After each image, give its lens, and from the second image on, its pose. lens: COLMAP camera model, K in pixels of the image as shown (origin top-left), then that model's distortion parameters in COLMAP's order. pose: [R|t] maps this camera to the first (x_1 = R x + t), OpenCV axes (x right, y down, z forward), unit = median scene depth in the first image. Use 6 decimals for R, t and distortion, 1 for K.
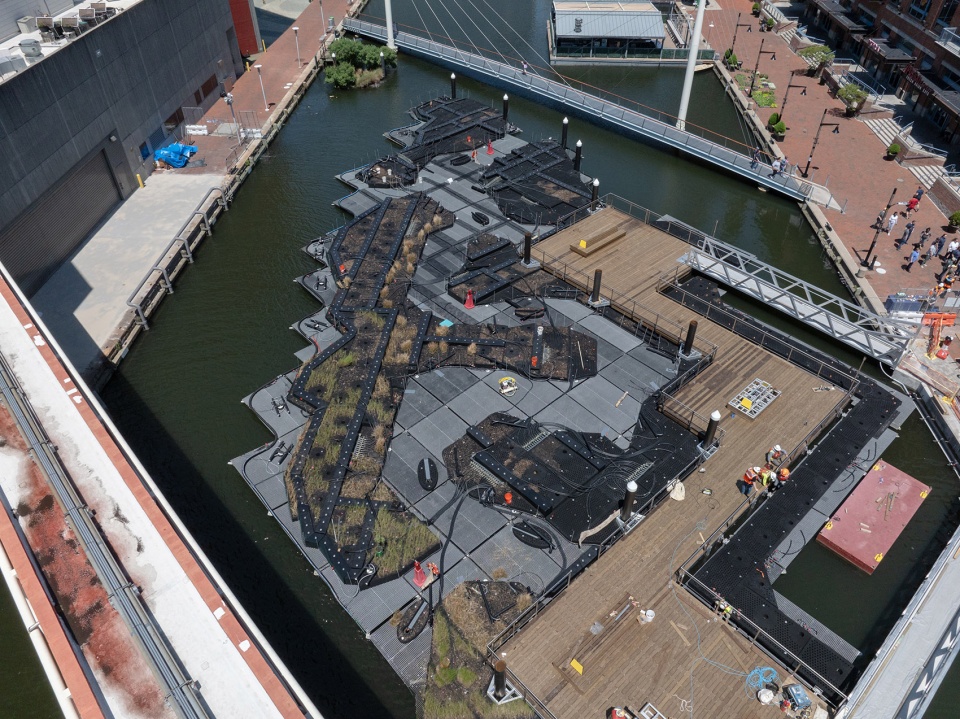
lens RADIAL K [[678.5, 0, 480.0], [0, 678.5, 359.5], [0, 0, 1]] dist [-0.006528, -0.002379]
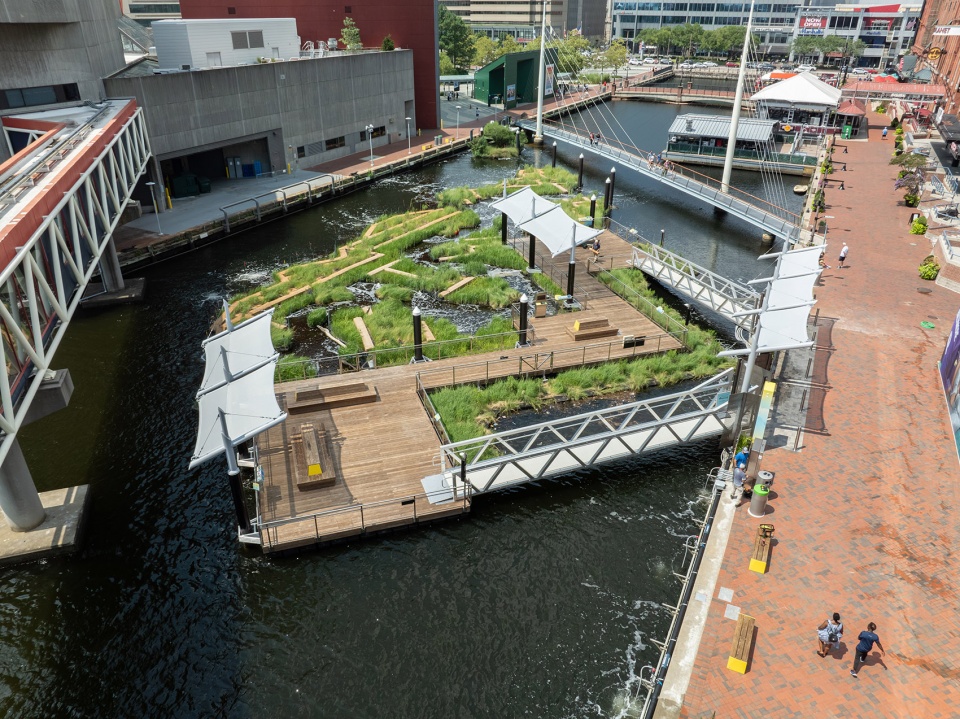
lens RADIAL K [[678.5, 0, 480.0], [0, 678.5, 359.5], [0, 0, 1]] dist [-0.006528, -0.002379]
pose [[0.915462, 0.196390, -0.351226, 0.372476], [-0.273392, 0.943994, -0.184750, 0.225254], [0.295272, 0.265154, 0.917882, -0.050416]]
